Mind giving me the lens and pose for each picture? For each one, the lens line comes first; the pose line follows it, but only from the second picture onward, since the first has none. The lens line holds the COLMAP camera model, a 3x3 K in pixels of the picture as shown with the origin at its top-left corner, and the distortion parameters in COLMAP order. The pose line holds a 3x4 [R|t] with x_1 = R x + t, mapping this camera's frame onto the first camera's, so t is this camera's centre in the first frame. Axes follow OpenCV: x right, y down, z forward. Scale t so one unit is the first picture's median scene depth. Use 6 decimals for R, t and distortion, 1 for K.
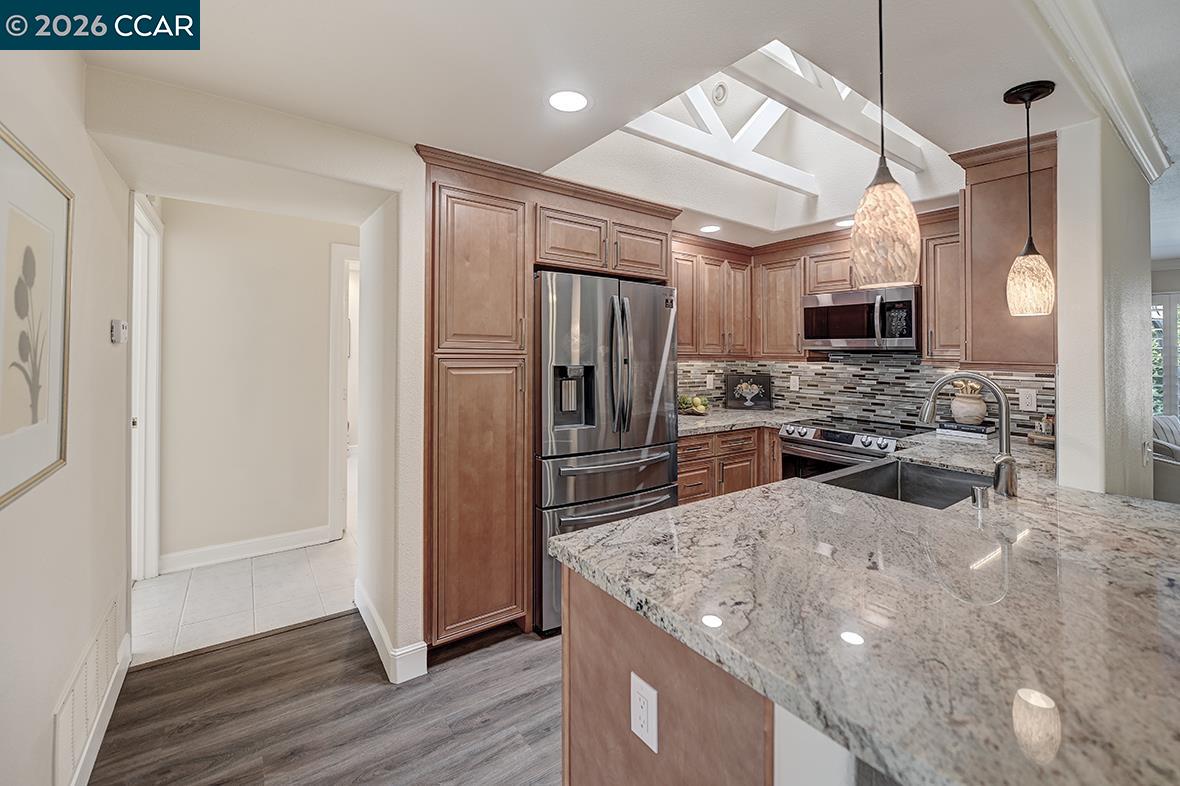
lens RADIAL K [[514.5, 0, 597.8], [0, 514.5, 321.0], [0, 0, 1]] dist [0.000978, 0.000031]
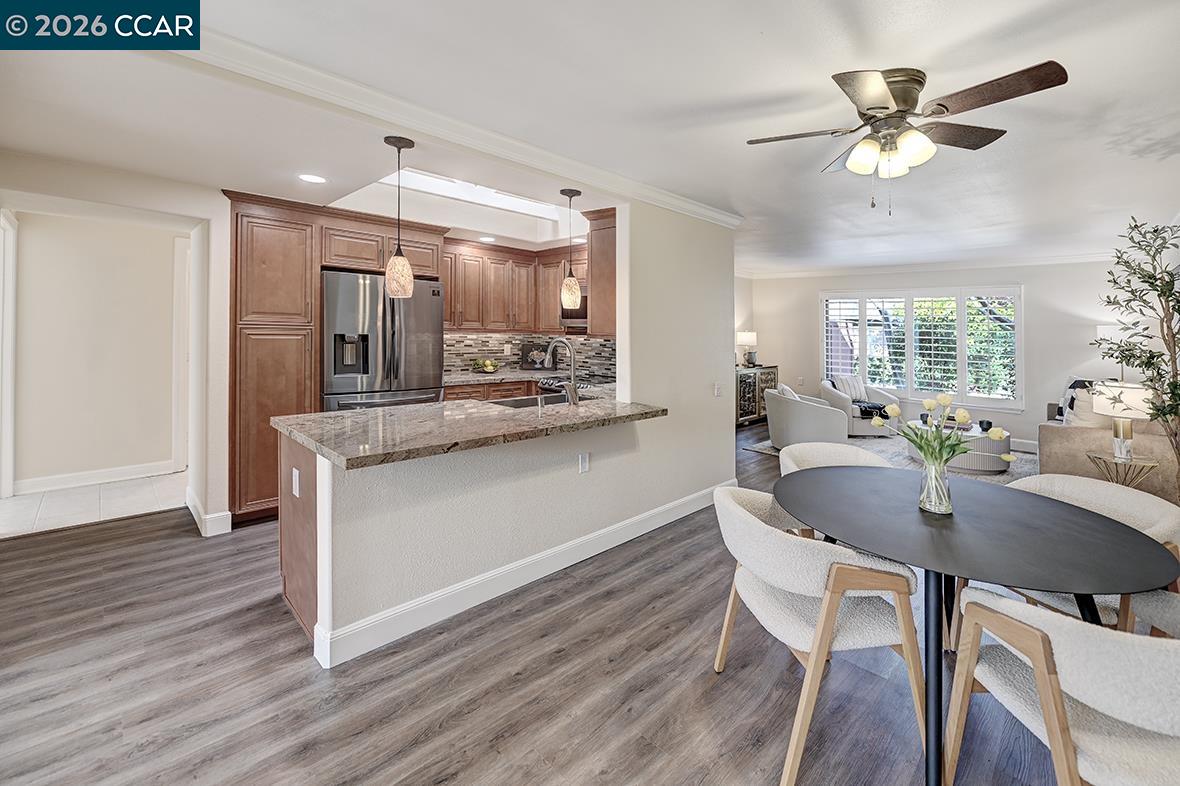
lens RADIAL K [[474.5, 0, 587.6], [0, 474.5, 310.7], [0, 0, 1]] dist [-0.001136, -0.000361]
pose [[0.980133, 0.019155, 0.197416, 0.352138], [-0.023628, 0.999514, 0.020328, -0.025566], [-0.196930, -0.024589, 0.980109, -0.487722]]
